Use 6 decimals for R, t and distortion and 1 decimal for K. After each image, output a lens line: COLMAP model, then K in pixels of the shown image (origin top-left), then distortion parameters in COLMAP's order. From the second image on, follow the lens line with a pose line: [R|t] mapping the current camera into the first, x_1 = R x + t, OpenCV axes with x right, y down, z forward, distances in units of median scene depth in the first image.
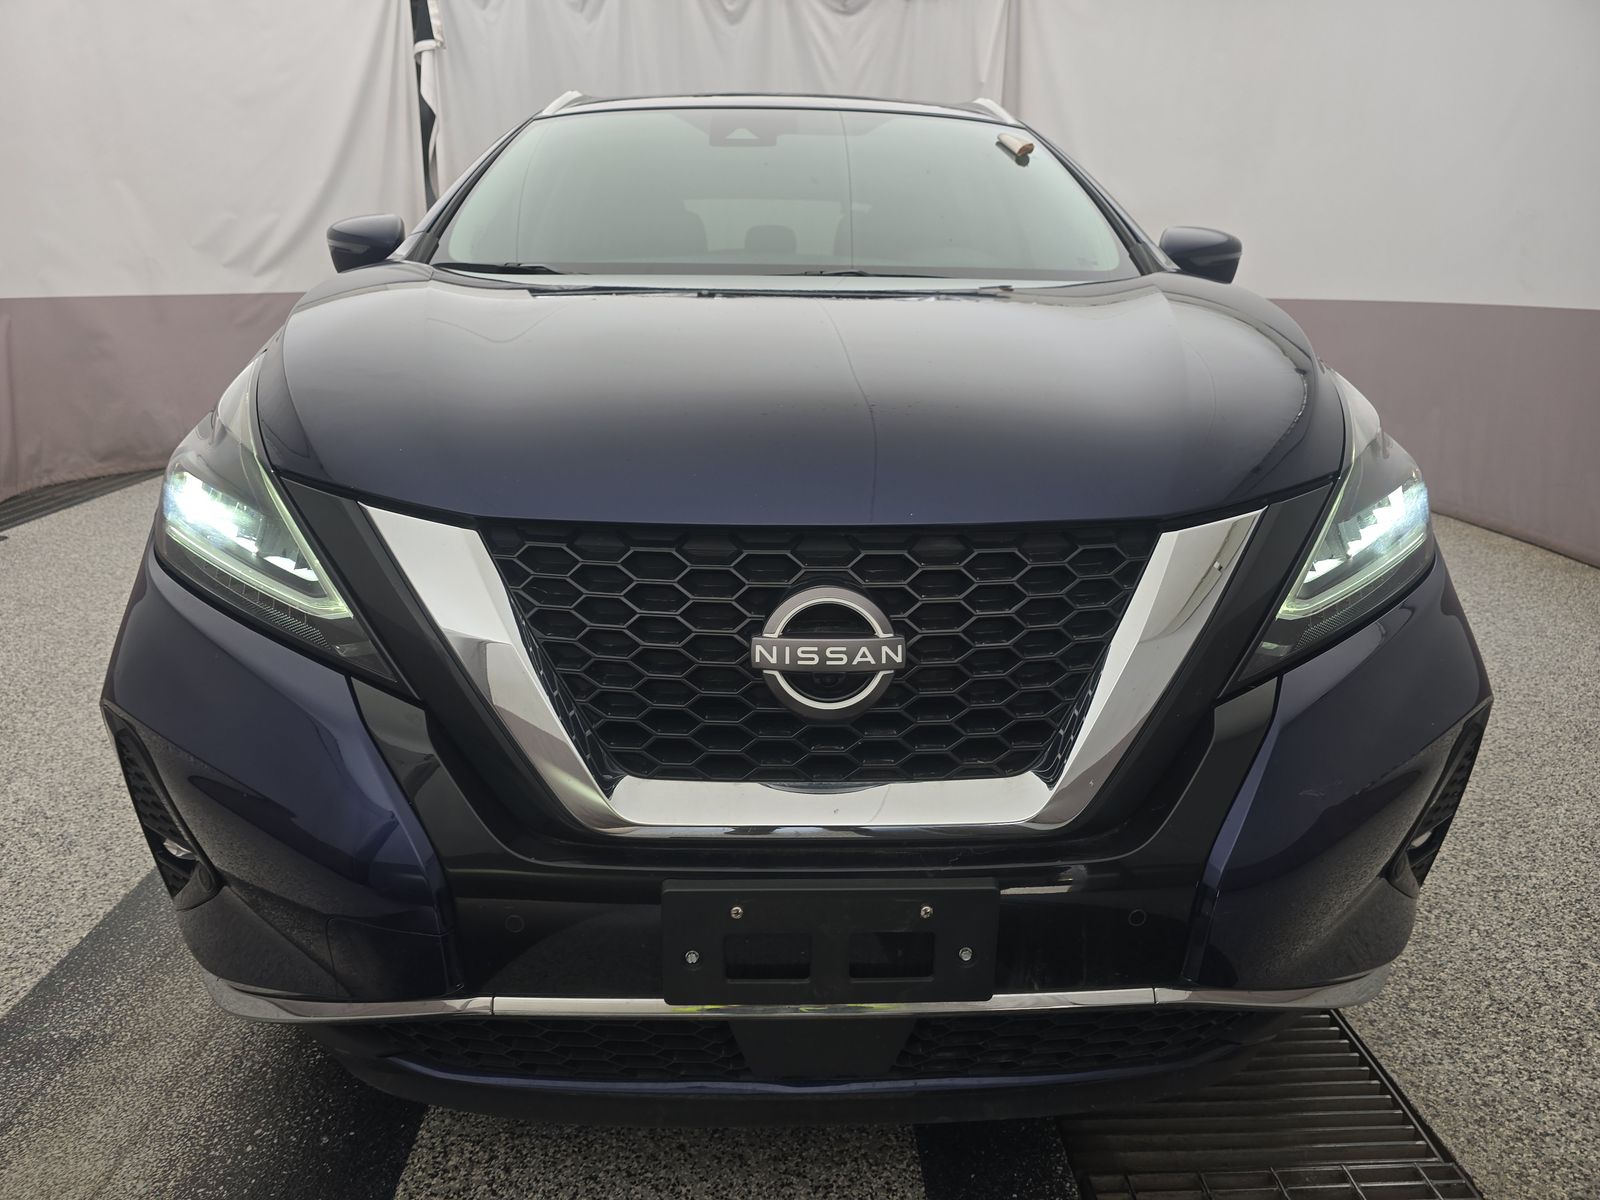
lens RADIAL K [[1057.5, 0, 800.2], [0, 1057.5, 649.1], [0, 0, 1]] dist [0.004459, -0.000746]
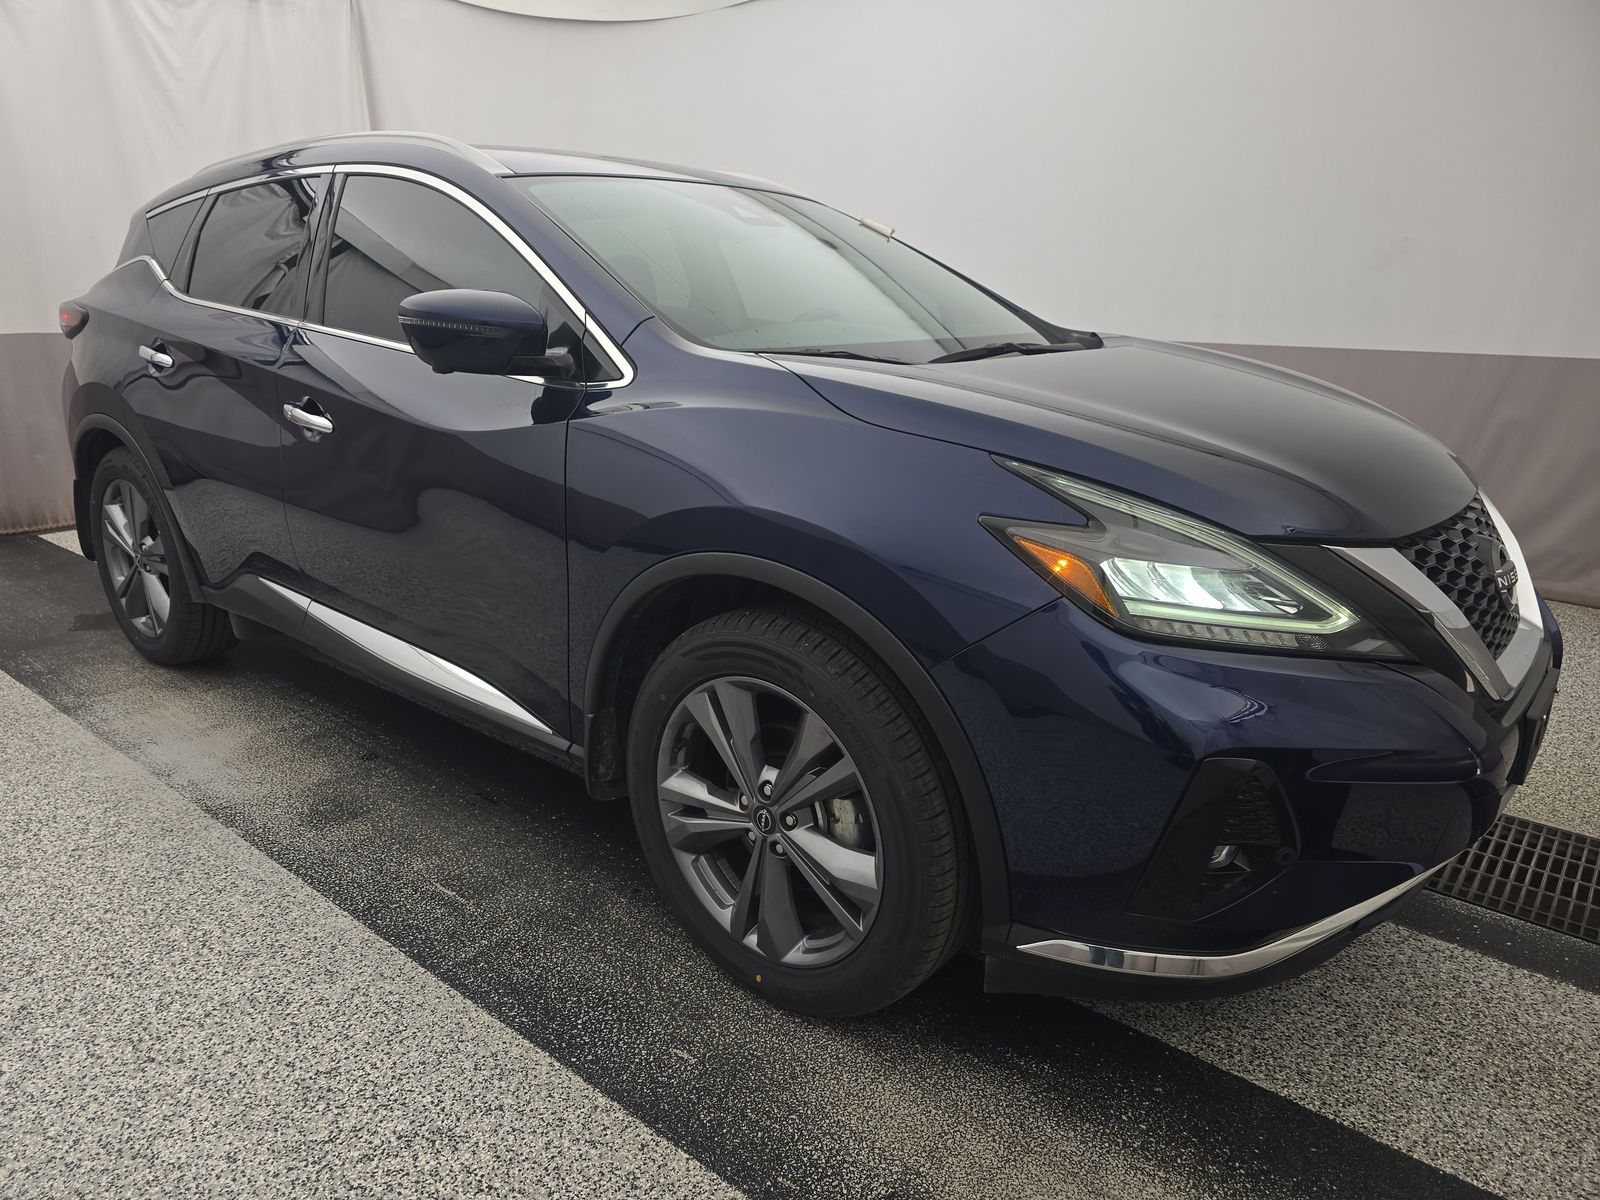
lens RADIAL K [[1072.0, 0, 800.0], [0, 1072.0, 600.0], [0, 0, 1]] dist [0.010803, -0.000641]
pose [[0.691592, -0.243071, 0.680160, -1.282579], [0.262356, 0.961895, 0.076990, -0.248256], [-0.672956, 0.125198, 0.729010, 0.277663]]
